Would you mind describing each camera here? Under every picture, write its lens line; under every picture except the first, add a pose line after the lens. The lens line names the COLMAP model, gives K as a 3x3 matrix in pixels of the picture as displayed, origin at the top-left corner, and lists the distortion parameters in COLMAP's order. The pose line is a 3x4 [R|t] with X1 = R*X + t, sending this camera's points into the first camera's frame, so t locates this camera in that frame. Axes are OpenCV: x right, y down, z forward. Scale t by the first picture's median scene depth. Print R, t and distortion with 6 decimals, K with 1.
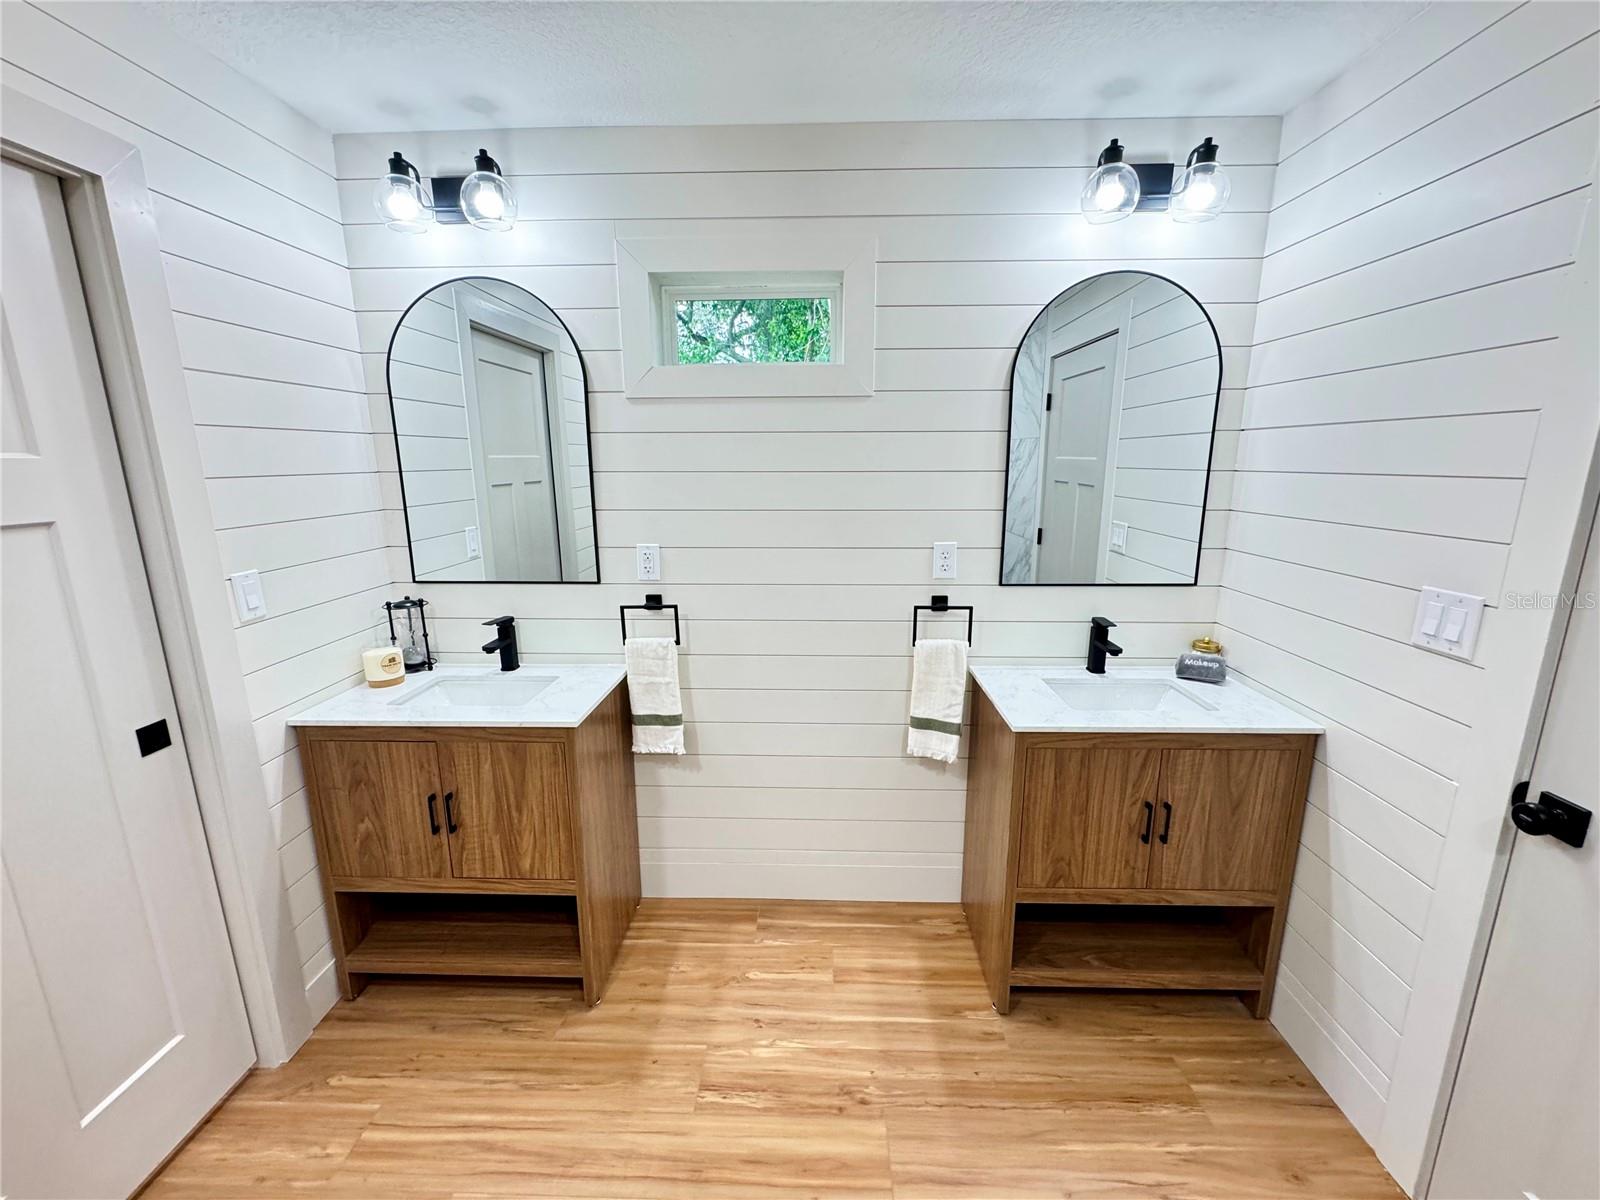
lens RADIAL K [[640.5, 0, 799.6], [0, 640.5, 596.8], [0, 0, 1]] dist [-0.002225, -0.000271]
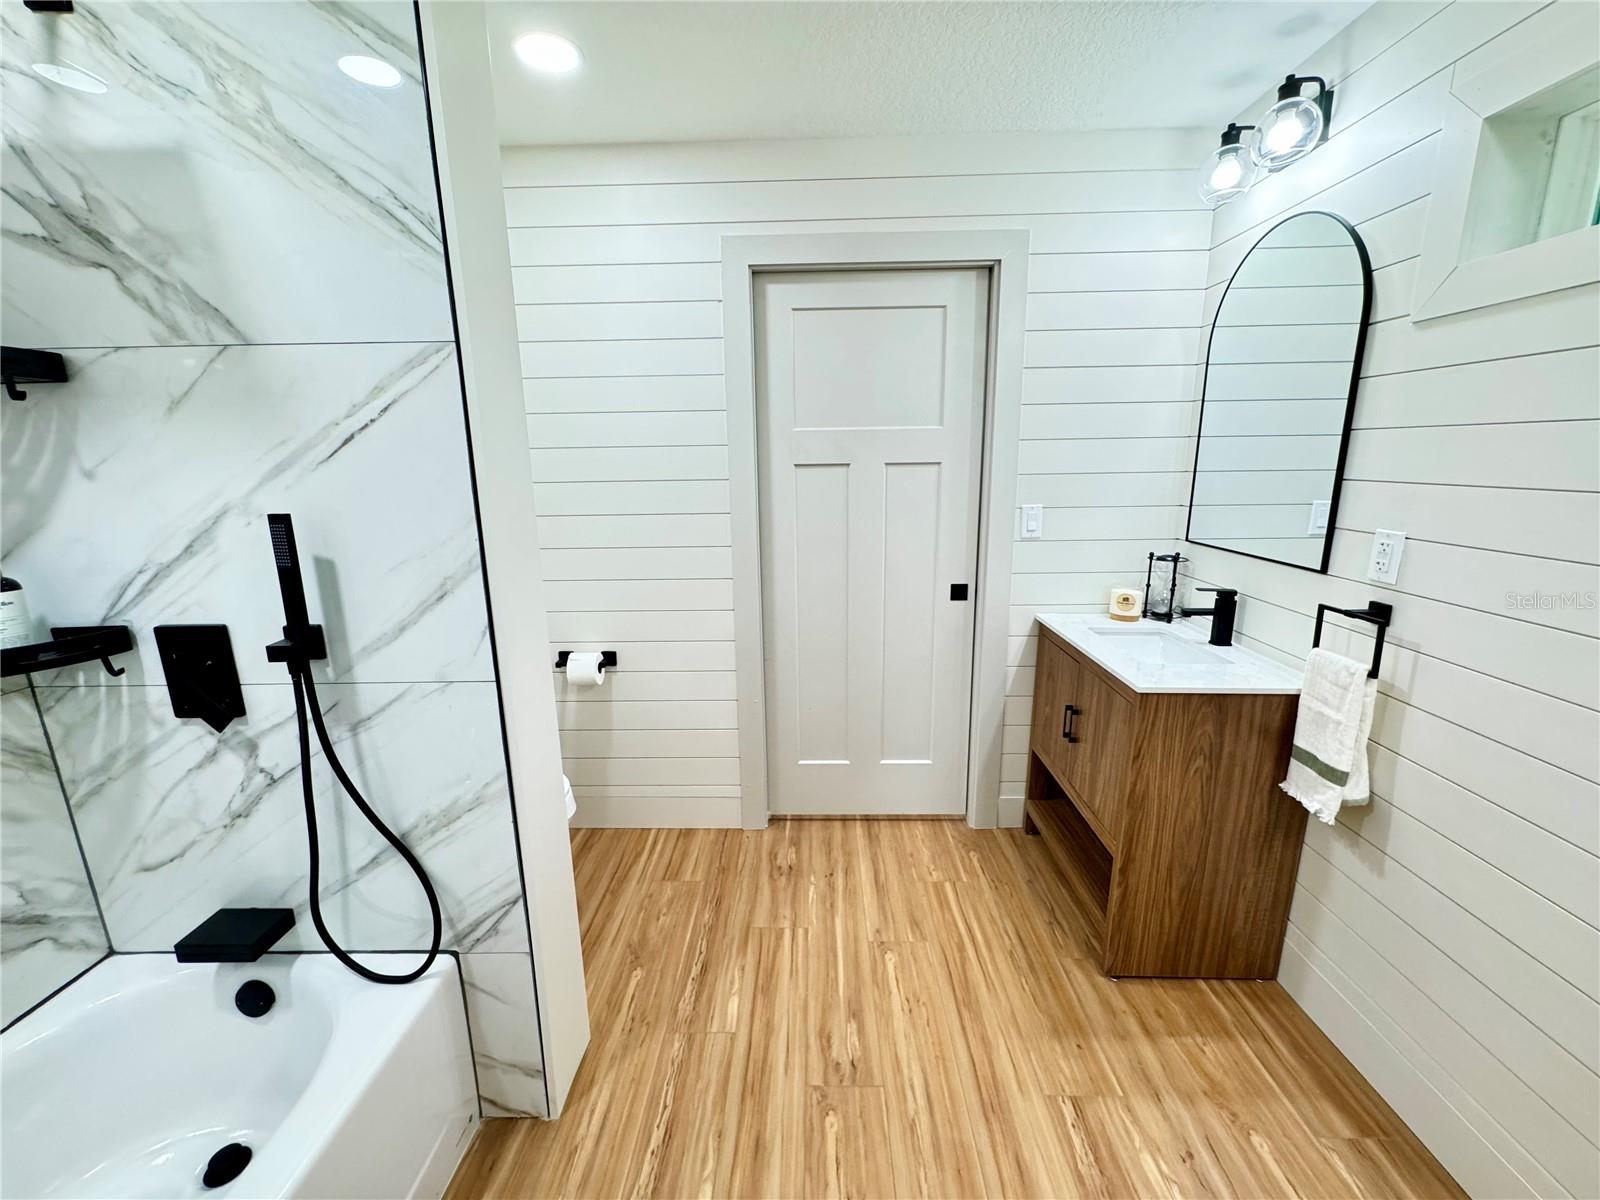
lens RADIAL K [[643.1, 0, 798.1], [0, 643.1, 595.4], [0, 0, 1]] dist [-0.001606, 0.000154]
pose [[0.007760, 0.217898, -0.975941, 0.544786], [-0.195988, 0.957373, 0.212194, -0.042697], [0.980576, 0.189626, 0.050134, 0.393887]]
